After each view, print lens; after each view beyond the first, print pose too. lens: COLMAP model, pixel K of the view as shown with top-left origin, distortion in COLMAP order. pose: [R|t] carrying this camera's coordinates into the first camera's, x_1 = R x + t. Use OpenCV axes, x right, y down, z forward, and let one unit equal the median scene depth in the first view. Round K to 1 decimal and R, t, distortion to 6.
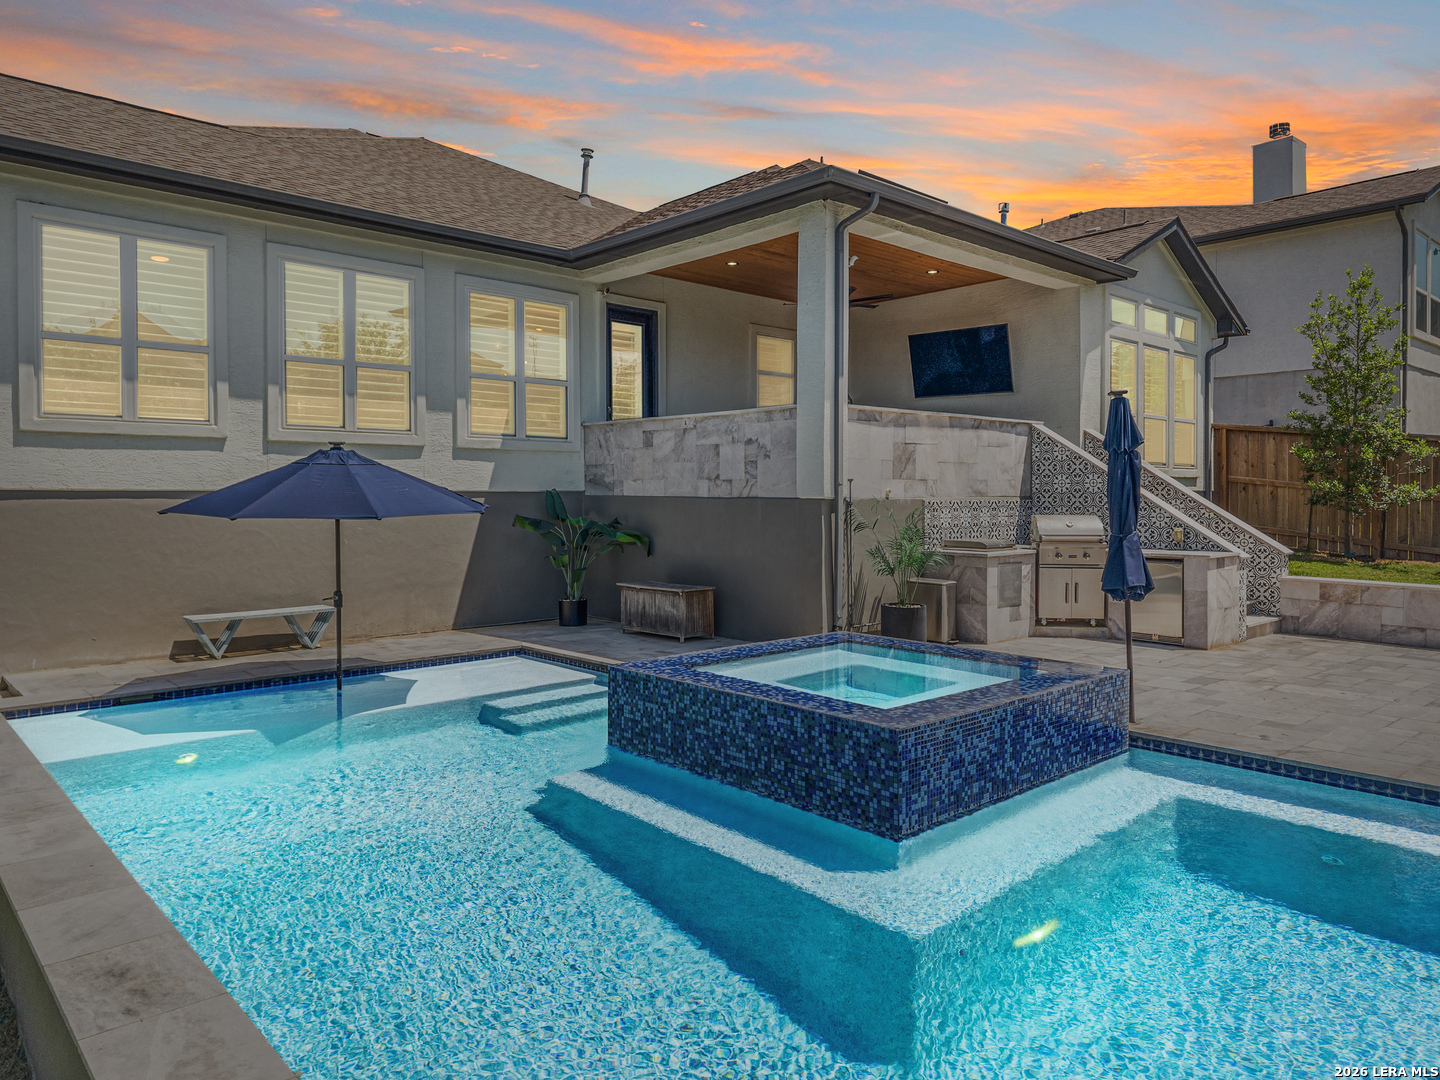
lens RADIAL K [[956.2, 0, 726.2], [0, 956.2, 541.9], [0, 0, 1]] dist [0.055671, -0.053458]
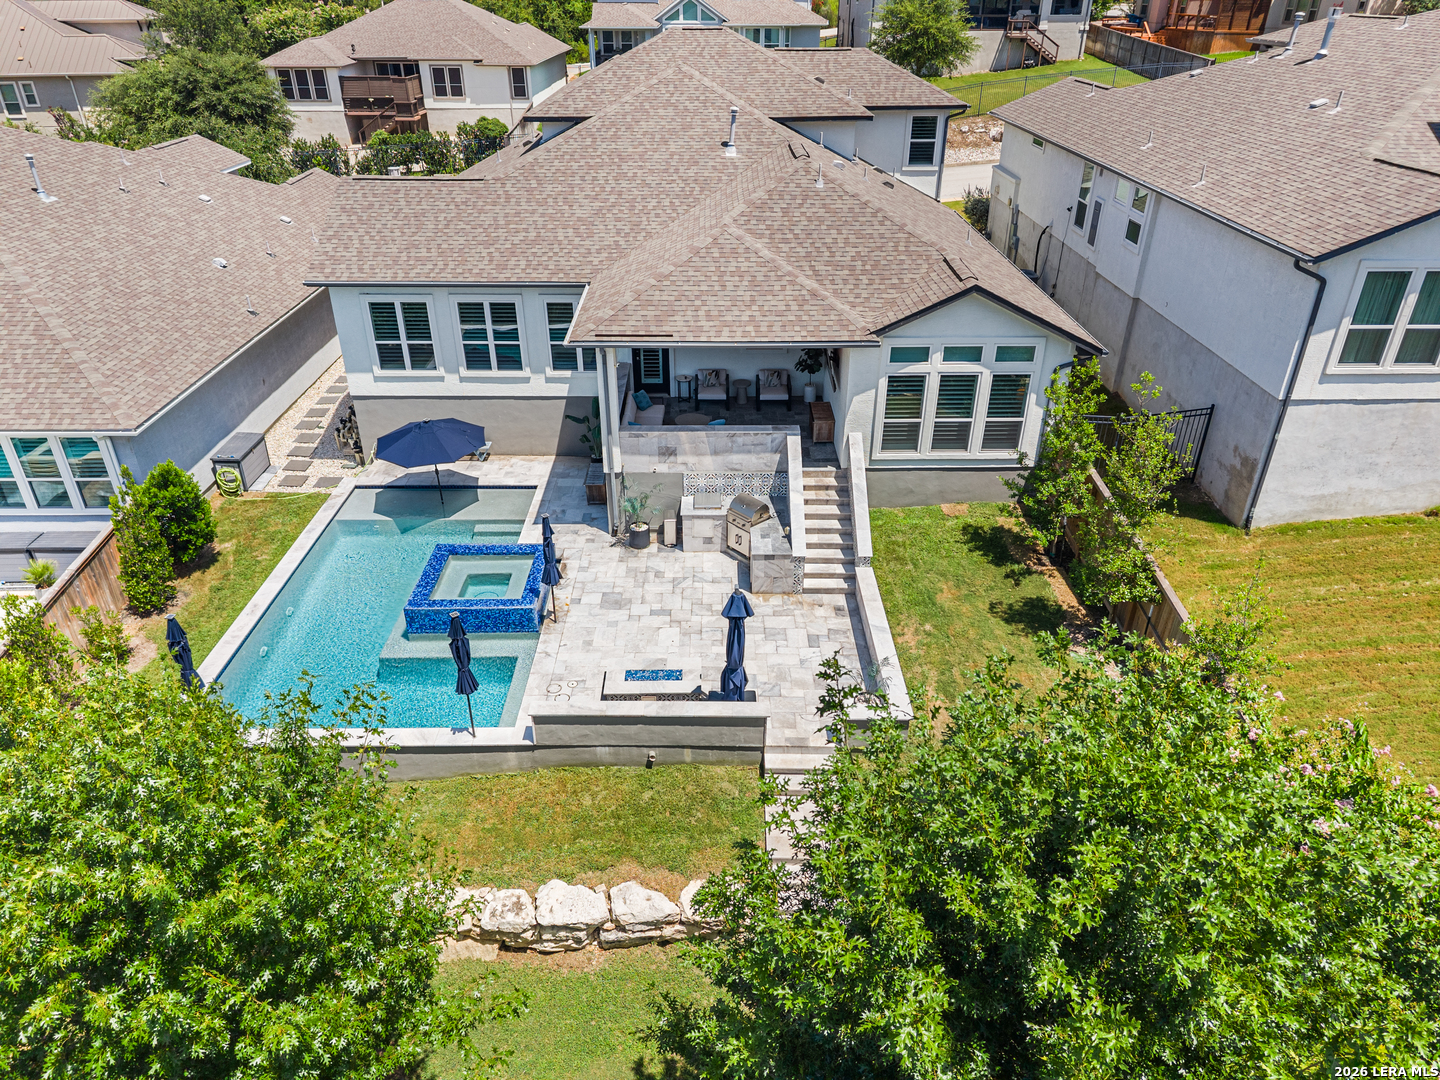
lens RADIAL K [[956.2, 0, 726.2], [0, 956.2, 541.9], [0, 0, 1]] dist [0.055671, -0.053458]
pose [[0.746182, 0.332960, -0.576498, 1.577498], [-0.031988, 0.882880, 0.468508, -0.913929], [0.664973, -0.331151, 0.669440, -0.312537]]
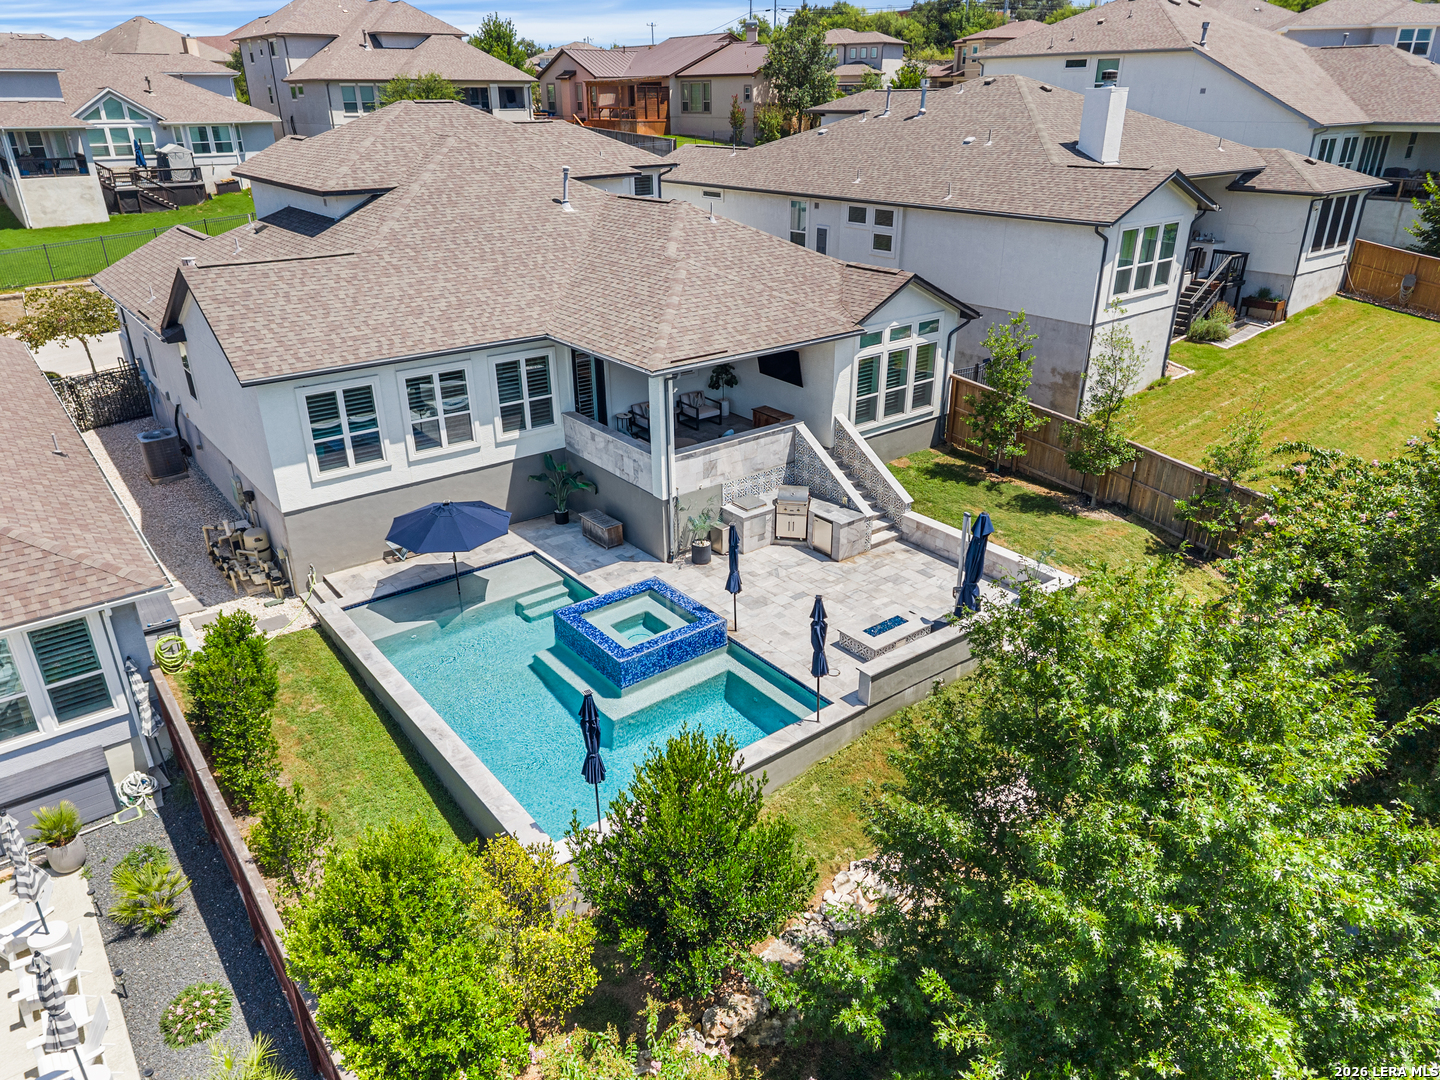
lens RADIAL K [[956.2, 0, 726.2], [0, 956.2, 541.9], [0, 0, 1]] dist [0.055671, -0.053458]
pose [[0.997715, 0.023125, -0.063486, 0.384084], [0.002501, 0.926323, 0.376721, -0.775492], [0.067520, -0.376019, 0.924149, -1.049358]]
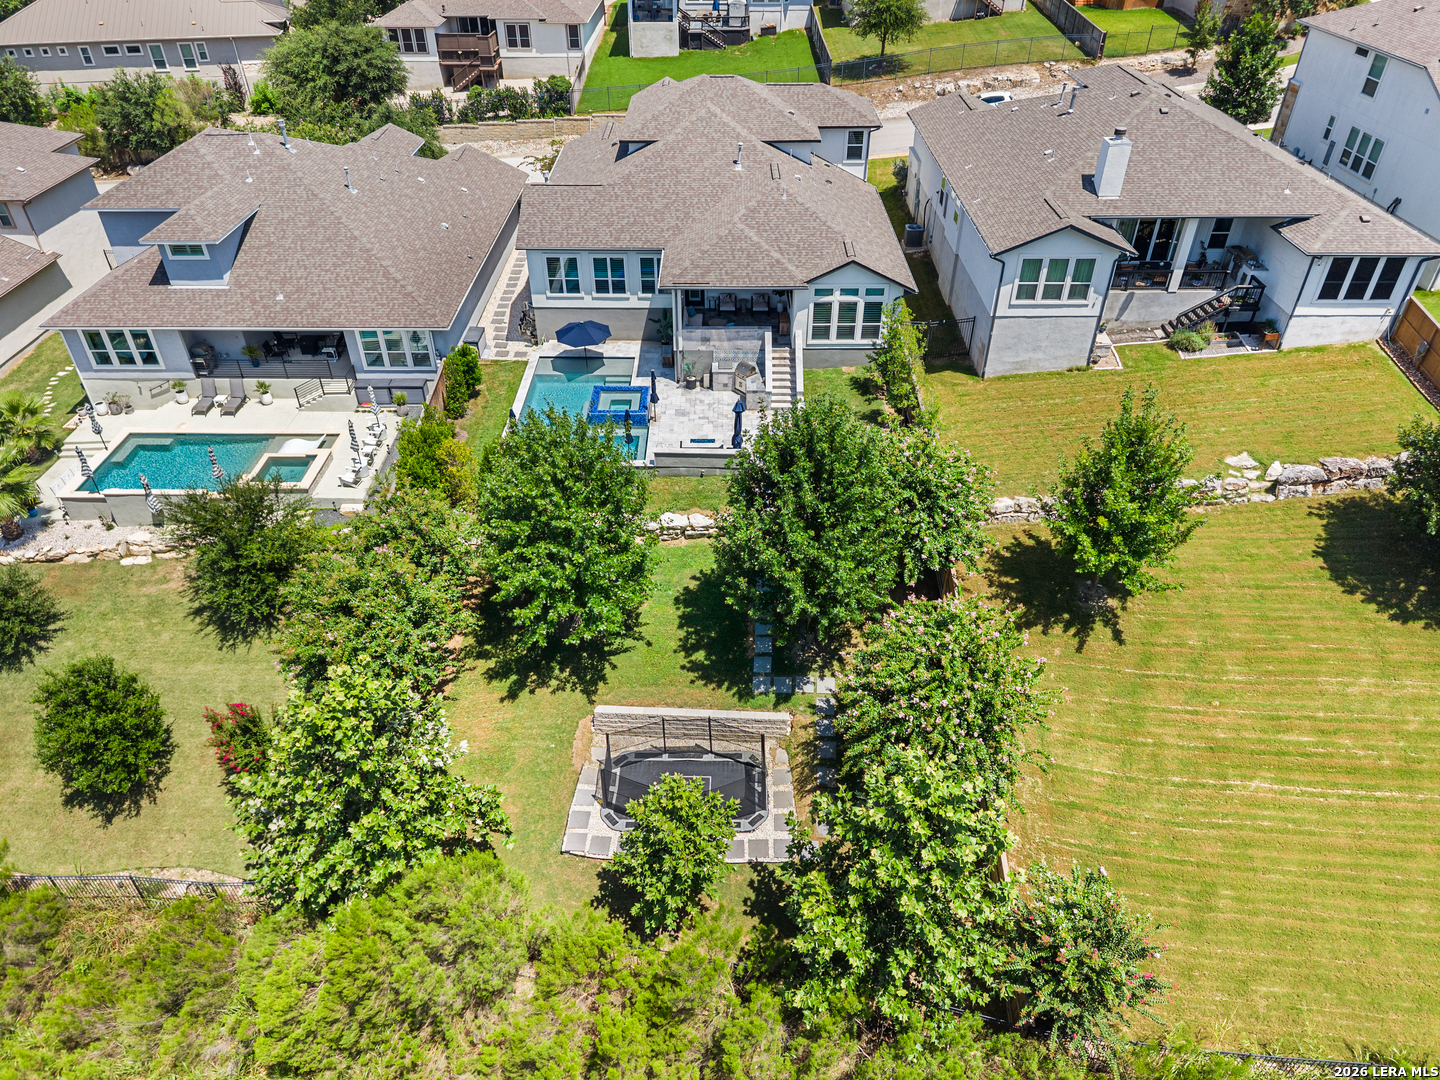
lens RADIAL K [[956.2, 0, 726.2], [0, 956.2, 541.9], [0, 0, 1]] dist [0.055671, -0.053458]
pose [[0.739306, 0.405964, -0.537233, 2.918120], [-0.030321, 0.817089, 0.575714, -1.817715], [0.672687, -0.409340, 0.616388, -1.851443]]
